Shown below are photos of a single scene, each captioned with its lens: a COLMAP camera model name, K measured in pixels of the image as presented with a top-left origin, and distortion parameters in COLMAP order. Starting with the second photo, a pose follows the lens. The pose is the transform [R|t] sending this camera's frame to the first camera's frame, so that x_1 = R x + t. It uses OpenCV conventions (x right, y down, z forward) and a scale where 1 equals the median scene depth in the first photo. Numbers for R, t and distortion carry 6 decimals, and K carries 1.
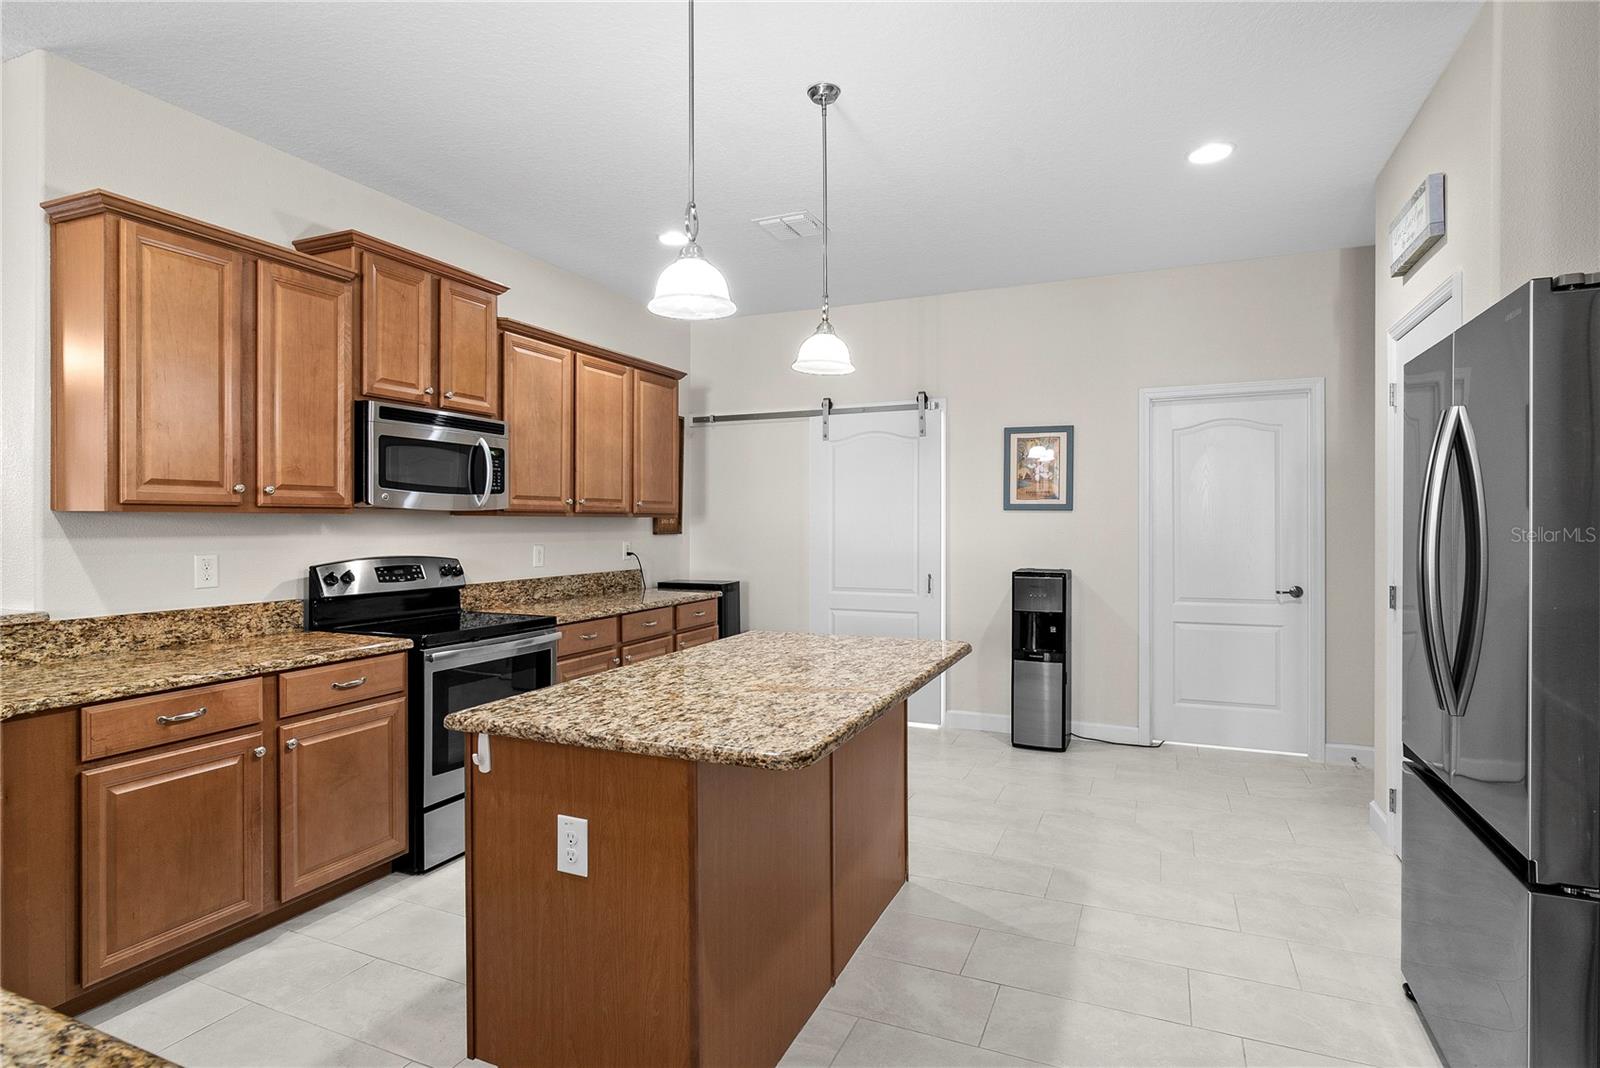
lens RADIAL K [[823.2, 0, 804.4], [0, 823.2, 523.3], [0, 0, 1]] dist [-0.003824, 0.001684]
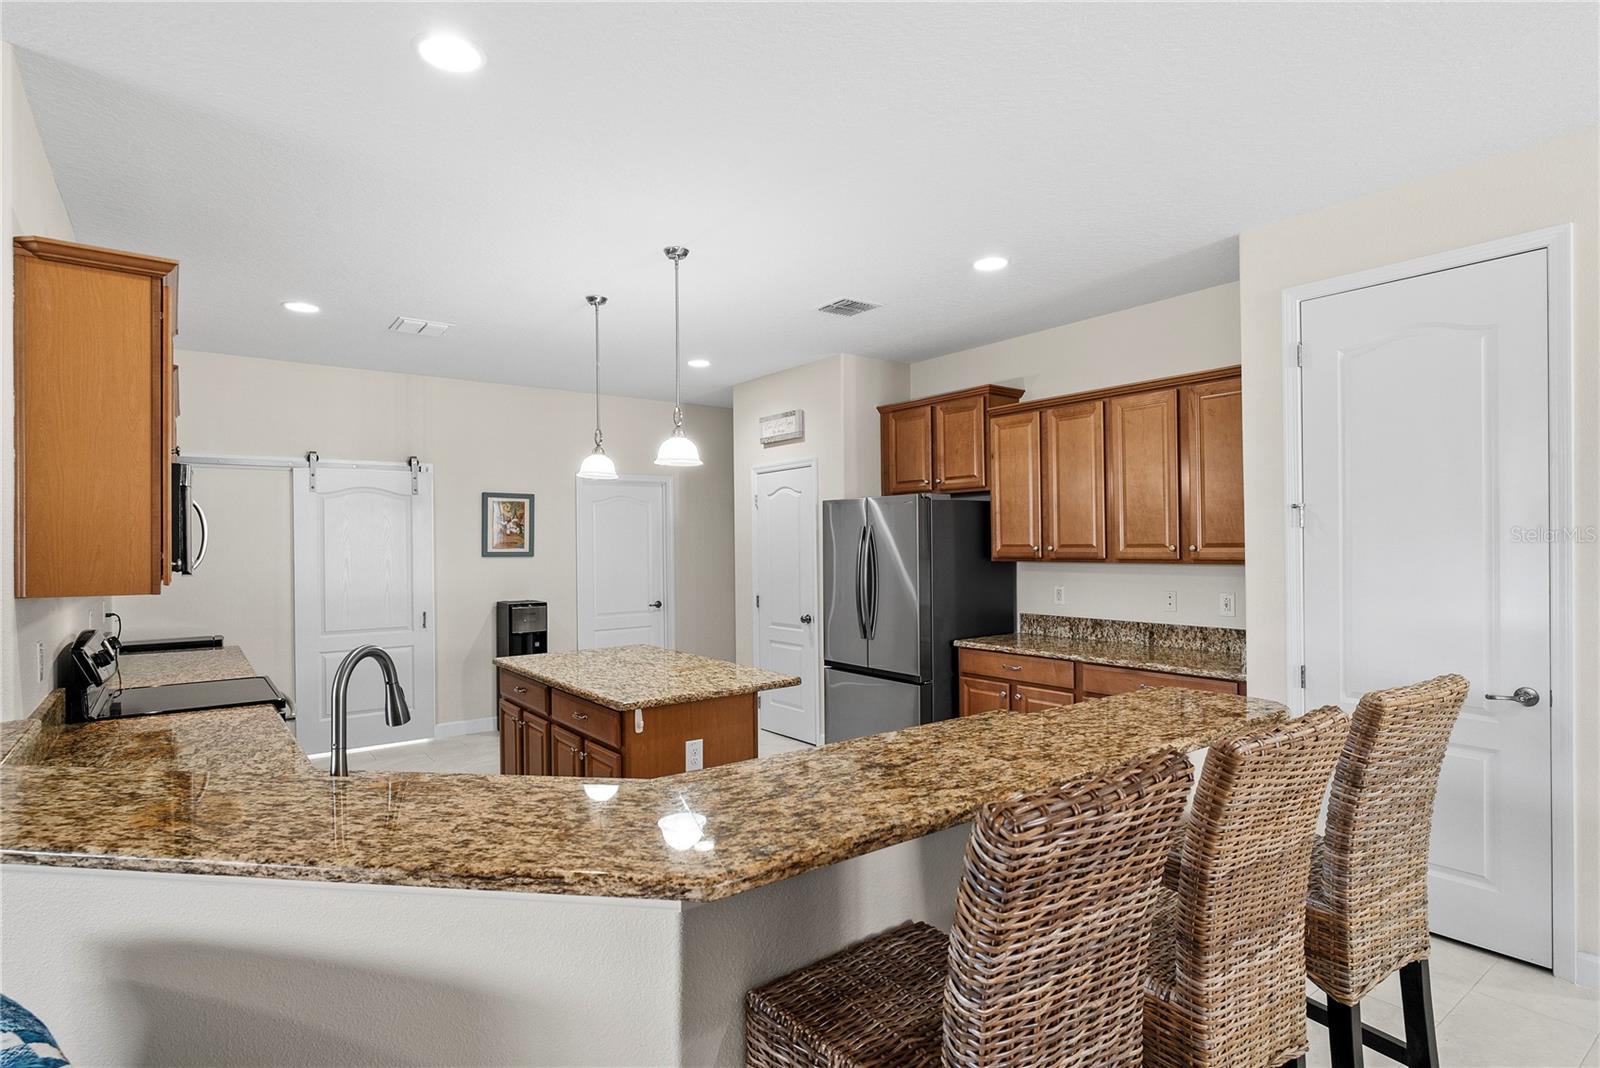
lens RADIAL K [[823.2, 0, 792.3], [0, 823.2, 536.8], [0, 0, 1]] dist [-0.003824, 0.001684]
pose [[0.503783, 0.001965, 0.863828, -0.913928], [0.010509, 0.999909, -0.008403, -0.046421], [-0.863766, 0.013312, 0.503717, -0.078249]]
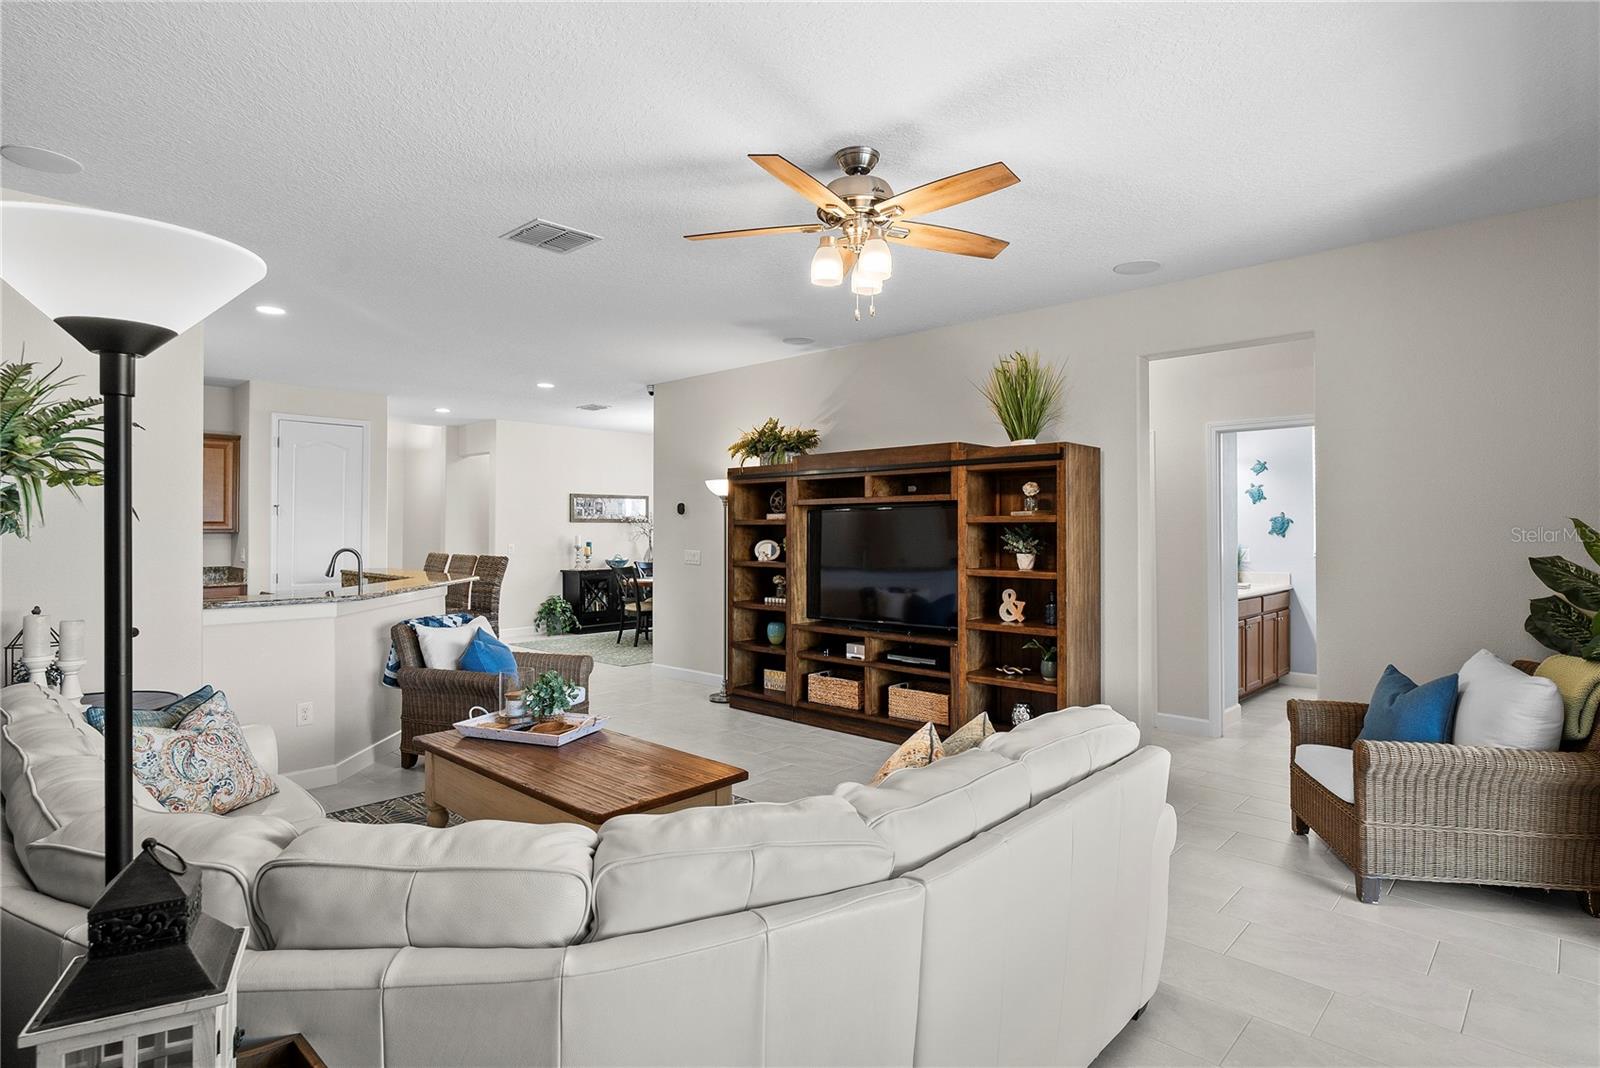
lens RADIAL K [[823.2, 0, 792.0], [0, 823.2, 527.0], [0, 0, 1]] dist [-0.003824, 0.001684]
pose [[-0.935884, -0.000966, 0.352307, -1.920486], [-0.001418, 0.999998, -0.001026, -0.026437], [-0.352306, -0.001460, -0.935884, 1.535905]]
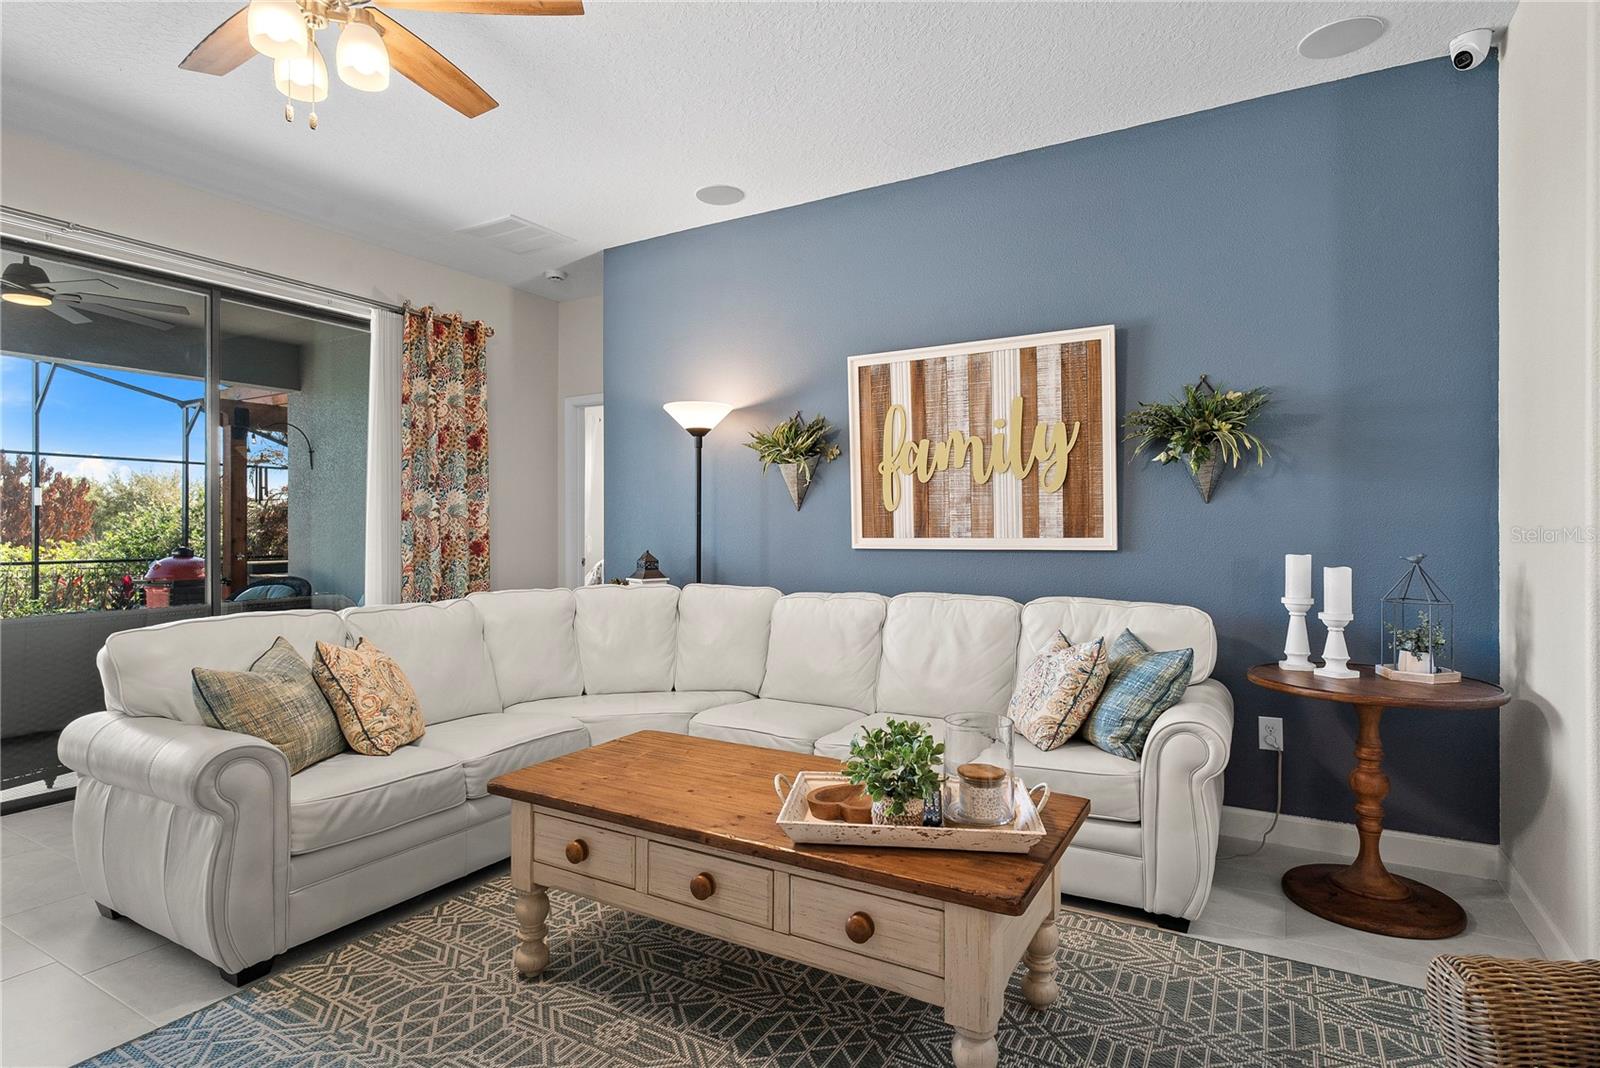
lens RADIAL K [[823.2, 0, 801.0], [0, 823.2, 527.8], [0, 0, 1]] dist [-0.003824, 0.001684]
pose [[0.992276, -0.004274, -0.123979, -1.269067], [0.004011, 0.999989, -0.002373, 0.040103], [0.123988, 0.001857, 0.992282, 0.142790]]
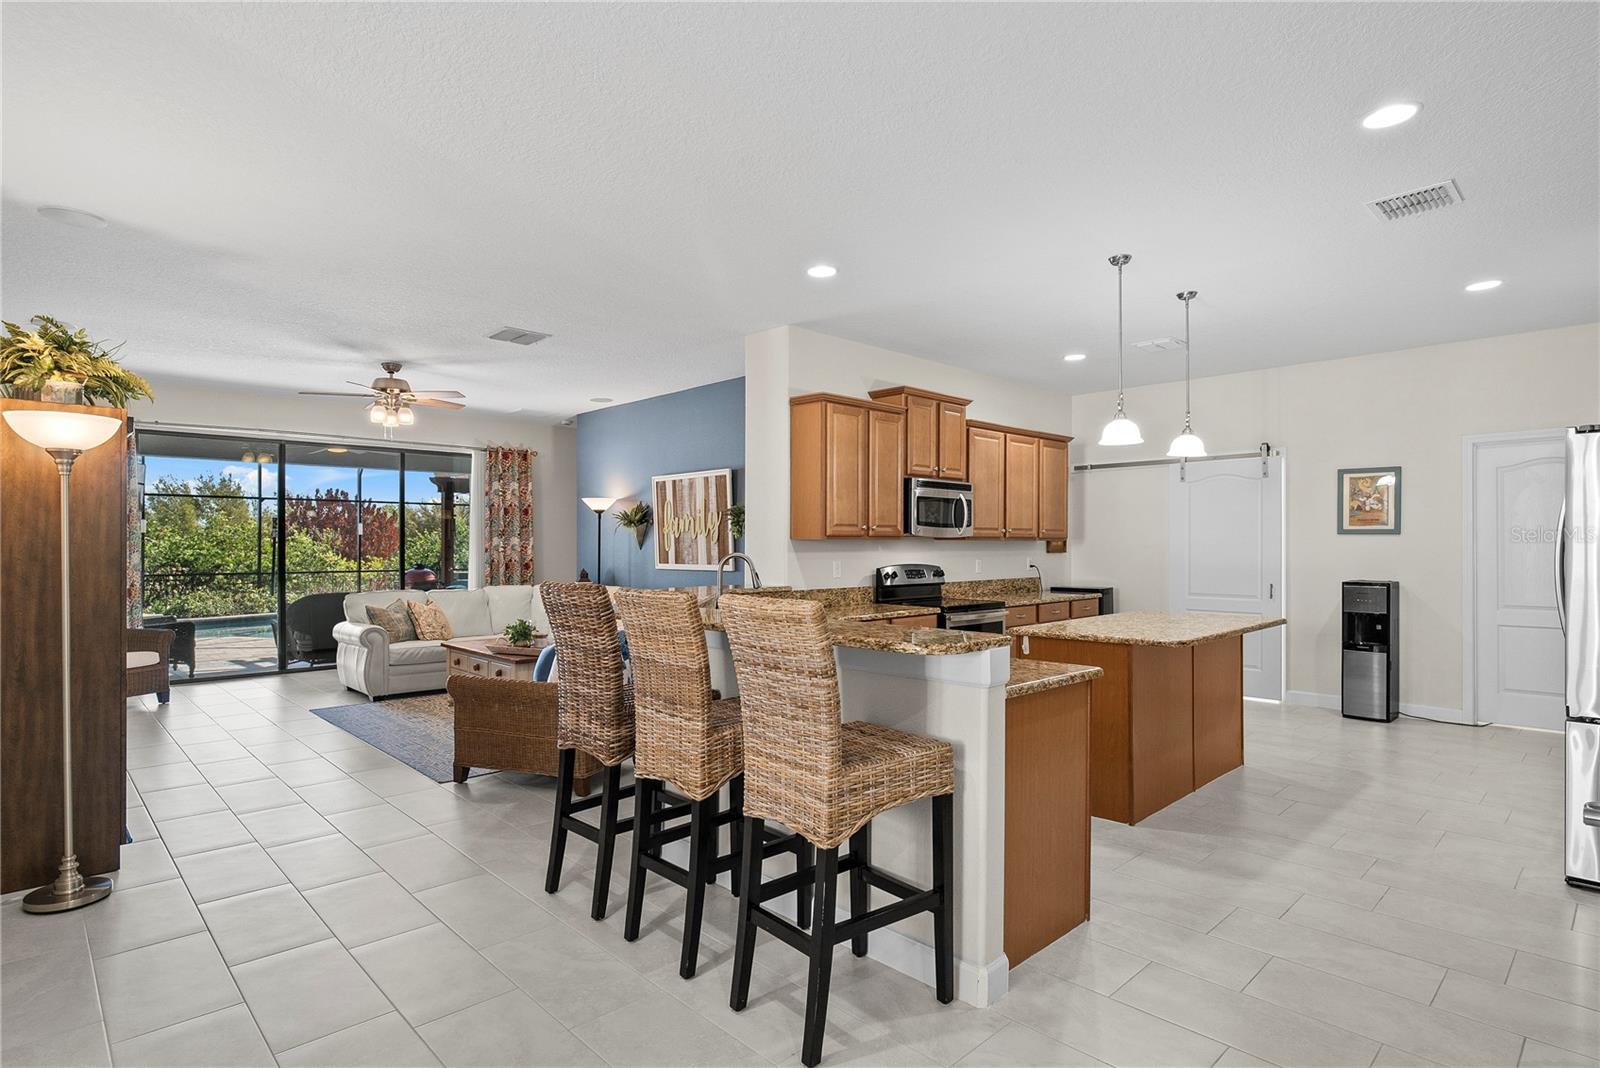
lens RADIAL K [[823.2, 0, 806.1], [0, 823.2, 545.4], [0, 0, 1]] dist [-0.003824, 0.001684]
pose [[0.922253, -0.001187, -0.386585, -0.036545], [0.001182, 0.999999, -0.000249, 0.001188], [0.386585, -0.000227, 0.922254, -0.726770]]
